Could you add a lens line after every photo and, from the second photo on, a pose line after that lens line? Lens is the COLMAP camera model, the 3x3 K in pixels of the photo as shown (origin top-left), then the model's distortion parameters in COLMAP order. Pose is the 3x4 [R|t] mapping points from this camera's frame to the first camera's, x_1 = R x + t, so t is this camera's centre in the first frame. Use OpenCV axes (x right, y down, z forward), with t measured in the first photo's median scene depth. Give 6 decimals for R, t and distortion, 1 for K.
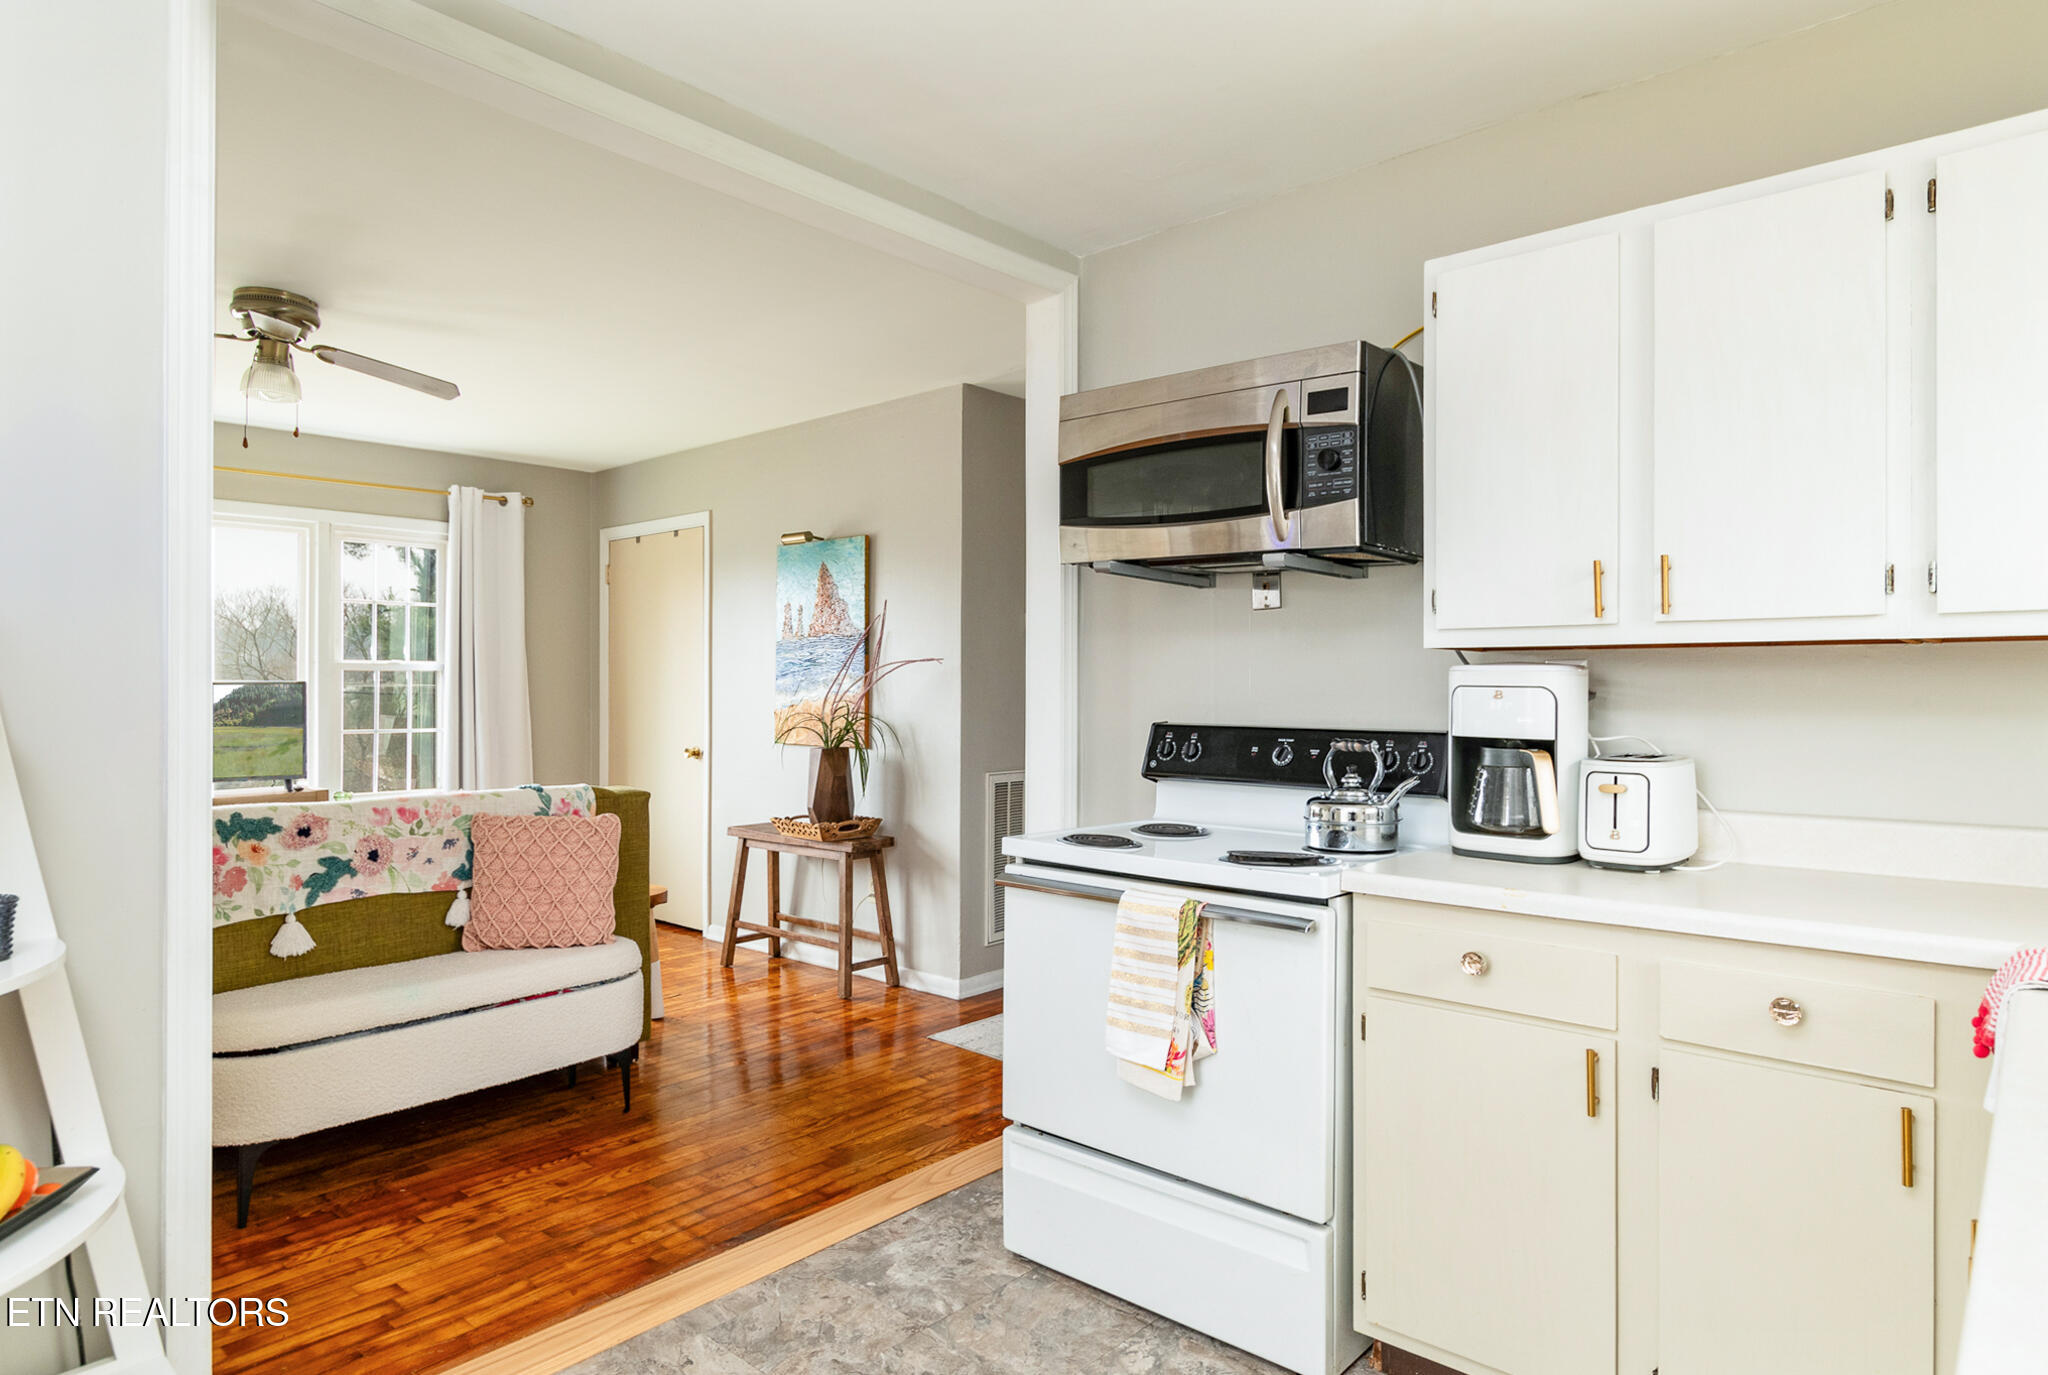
lens RADIAL K [[1197.6, 0, 1024.0], [0, 1197.6, 687.5], [0, 0, 1]] dist [0.005736, 0.000453]
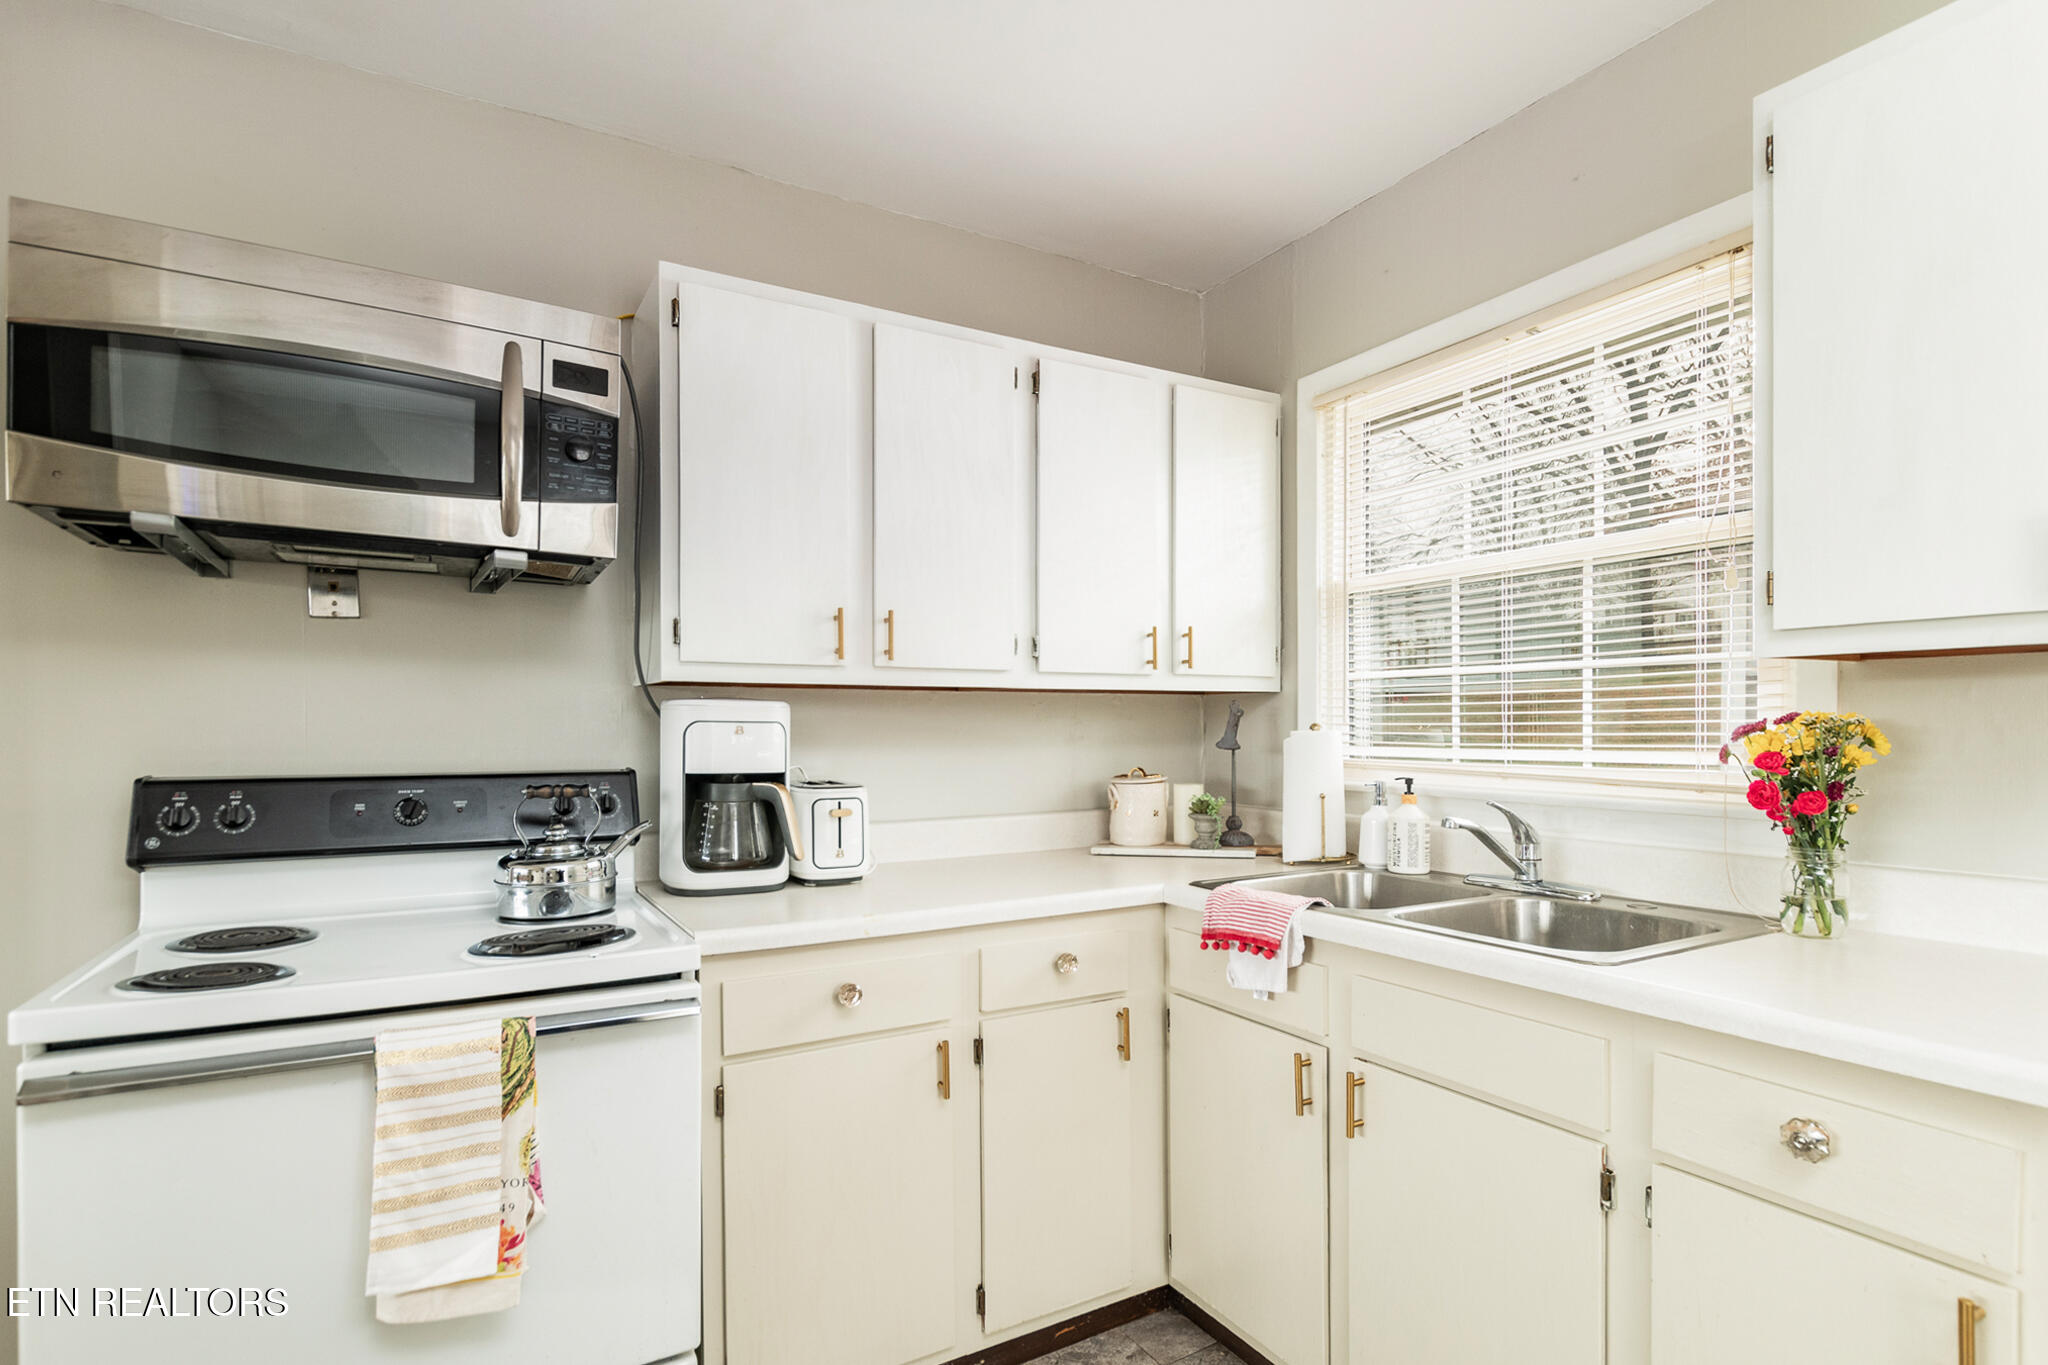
lens RADIAL K [[994.8, 0, 1025.3], [0, 994.8, 739.5], [0, 0, 1]] dist [0.002484, 0.000489]
pose [[0.324090, -0.016767, 0.945878, -0.314492], [0.001609, 0.999851, 0.017173, 0.000020], [-0.946025, -0.004044, 0.324069, 0.501805]]
